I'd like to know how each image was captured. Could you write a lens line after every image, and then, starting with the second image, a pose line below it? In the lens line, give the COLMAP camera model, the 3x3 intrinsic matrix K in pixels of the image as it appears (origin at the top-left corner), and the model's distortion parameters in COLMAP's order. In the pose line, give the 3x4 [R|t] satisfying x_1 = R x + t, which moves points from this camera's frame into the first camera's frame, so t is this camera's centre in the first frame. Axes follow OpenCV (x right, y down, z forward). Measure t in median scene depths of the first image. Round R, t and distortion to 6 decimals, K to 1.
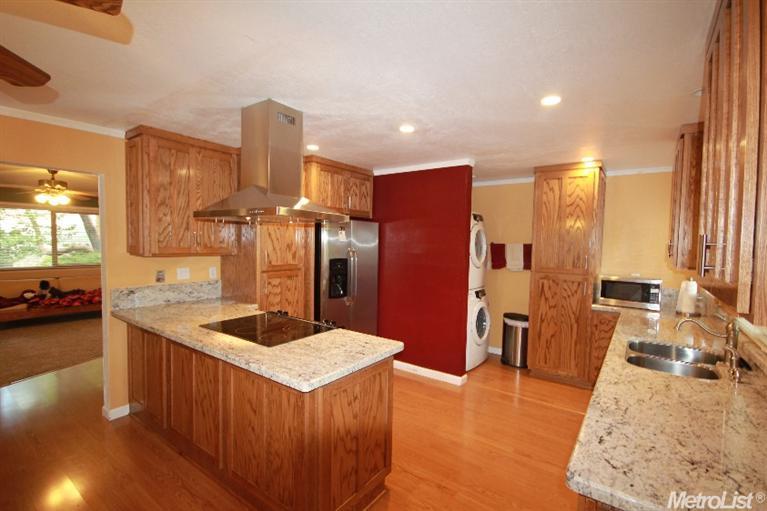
lens RADIAL K [[354.8, 0, 385.0], [0, 354.8, 258.5], [0, 0, 1]] dist [-0.000969, -0.000485]
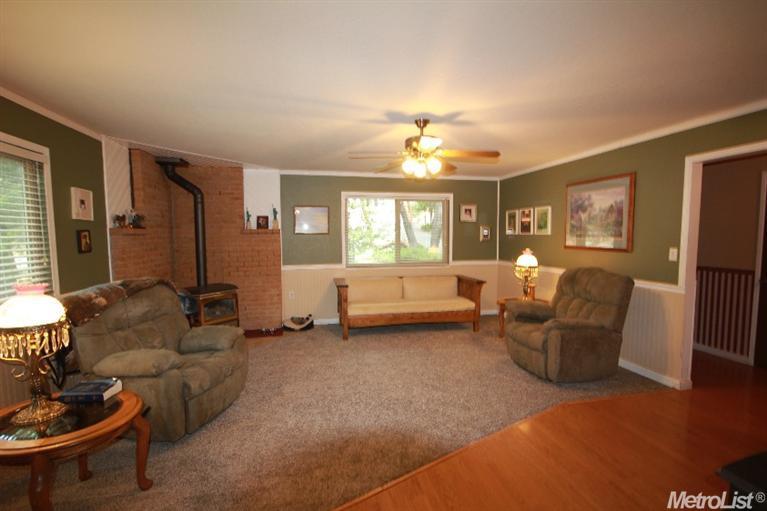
lens RADIAL K [[354.8, 0, 385.0], [0, 354.8, 258.5], [0, 0, 1]] dist [-0.000969, -0.000485]
pose [[0.754938, 0.025568, -0.655298, -0.681214], [-0.016428, 0.999663, 0.020078, -0.010679], [0.655591, -0.004392, 0.755104, 0.567741]]
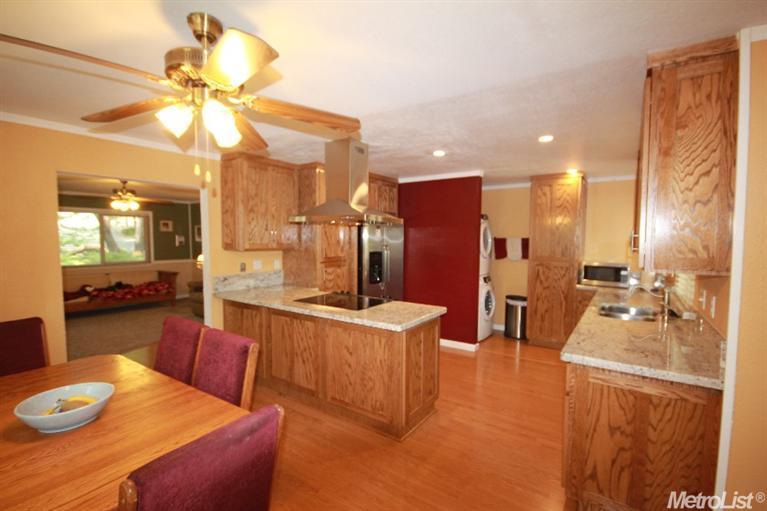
lens RADIAL K [[354.8, 0, 385.0], [0, 354.8, 258.5], [0, 0, 1]] dist [-0.000969, -0.000485]
pose [[0.999558, -0.014284, 0.026084, -0.133080], [0.014040, 0.999856, 0.009535, 0.012700], [-0.026216, -0.009165, 0.999614, -0.247001]]
